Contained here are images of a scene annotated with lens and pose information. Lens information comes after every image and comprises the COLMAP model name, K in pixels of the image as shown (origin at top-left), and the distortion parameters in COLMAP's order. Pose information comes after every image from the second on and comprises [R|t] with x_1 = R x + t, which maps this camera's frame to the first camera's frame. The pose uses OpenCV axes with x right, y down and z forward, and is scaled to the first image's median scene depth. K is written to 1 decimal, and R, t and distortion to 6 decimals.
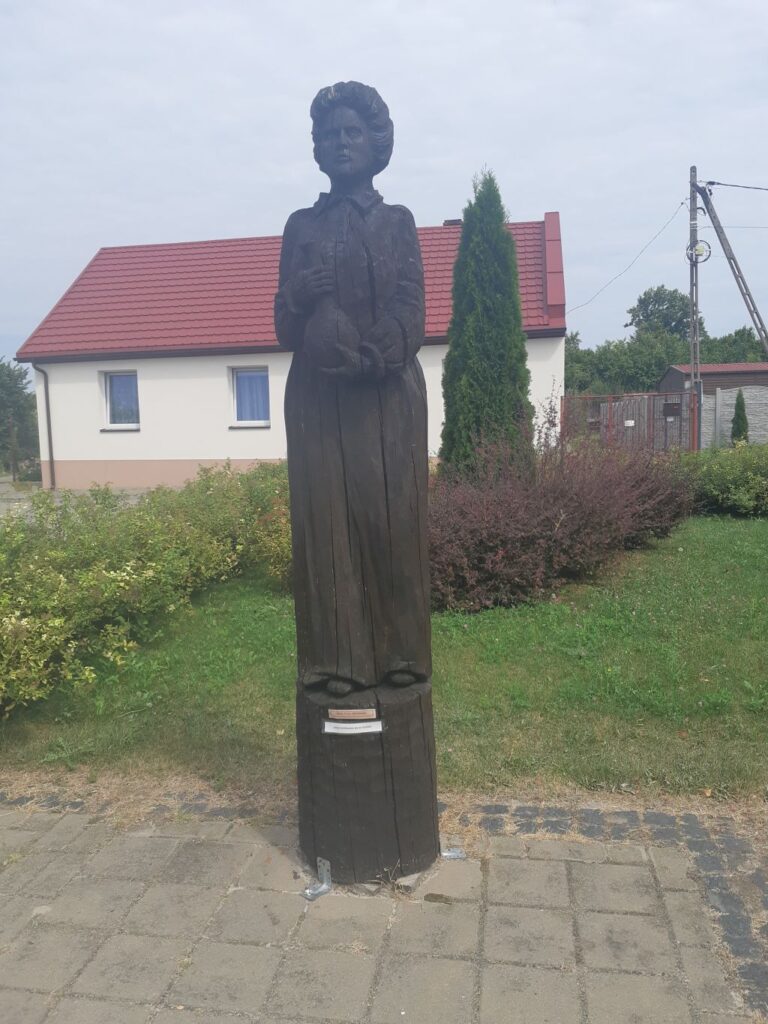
lens RADIAL K [[793.8, 0, 374.2], [0, 793.8, 515.1], [0, 0, 1]] dist [0.069142, -0.114484]
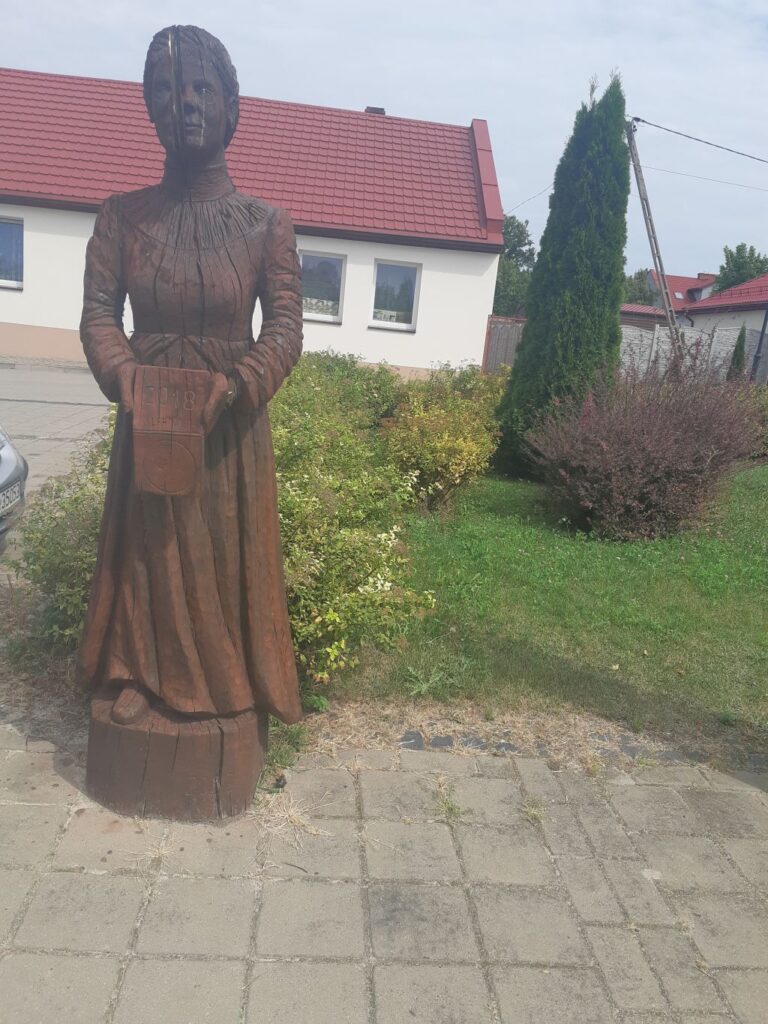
lens RADIAL K [[793.8, 0, 389.7], [0, 793.8, 509.9], [0, 0, 1]] dist [0.069142, -0.114484]
pose [[0.965571, 0.067528, 0.251224, -0.100476], [-0.096338, 0.989880, 0.104193, 0.002012], [-0.241646, -0.124808, 0.962305, 0.026399]]
